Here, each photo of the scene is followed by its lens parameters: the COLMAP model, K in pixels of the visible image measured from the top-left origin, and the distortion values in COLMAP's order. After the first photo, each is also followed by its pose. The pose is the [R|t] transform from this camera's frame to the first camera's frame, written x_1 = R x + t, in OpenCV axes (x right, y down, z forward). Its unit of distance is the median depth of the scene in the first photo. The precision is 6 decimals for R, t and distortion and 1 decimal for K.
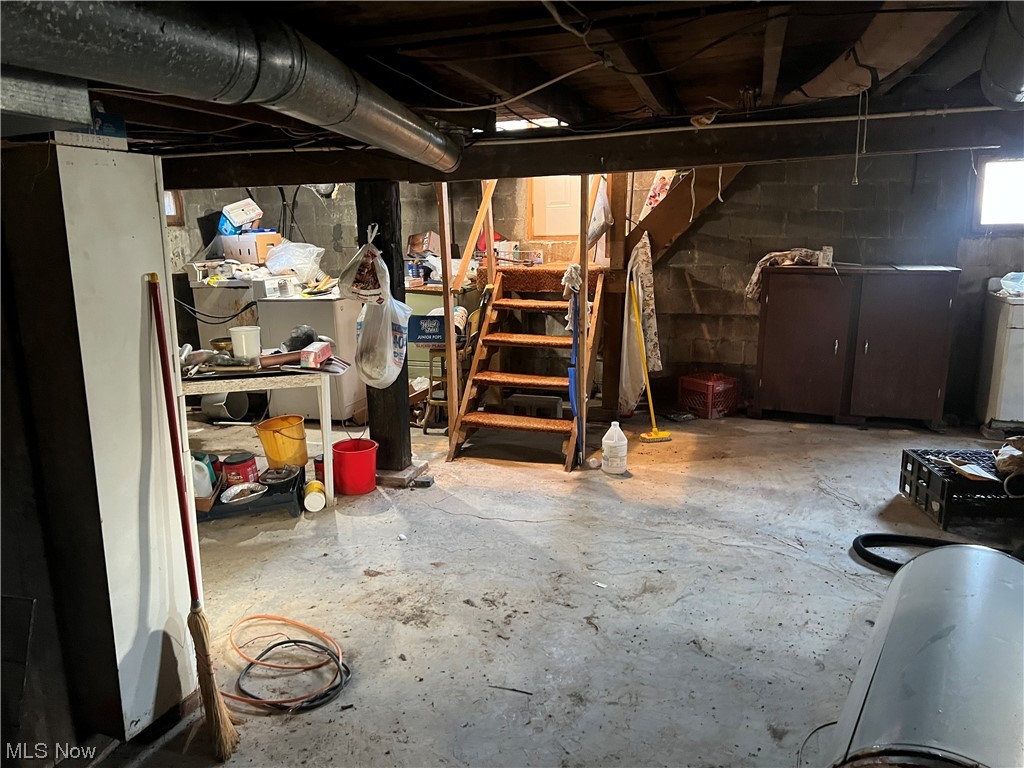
lens RADIAL K [[761.6, 0, 510.2], [0, 761.6, 383.2], [0, 0, 1]] dist [0.051719, -0.058091]
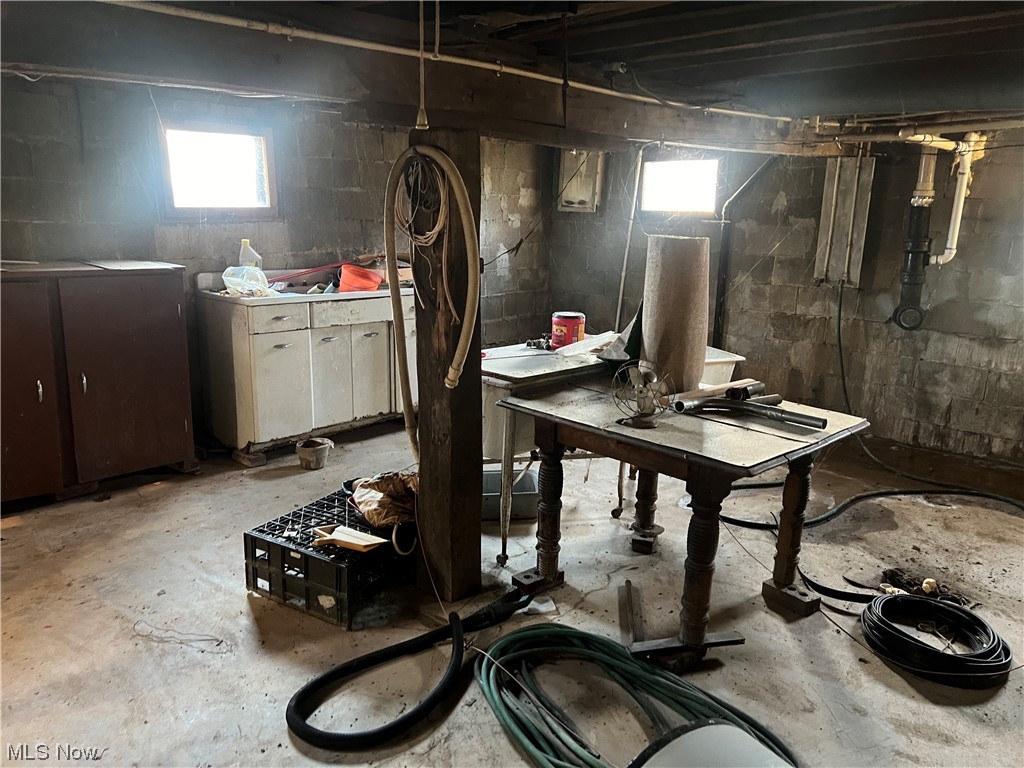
lens RADIAL K [[761.6, 0, 506.2], [0, 761.6, 390.2], [0, 0, 1]] dist [0.051719, -0.058091]
pose [[0.425899, -0.187097, 0.885214, 0.018967], [0.153745, 0.979122, 0.132975, -0.097068], [-0.891612, 0.079464, 0.445773, 0.466012]]
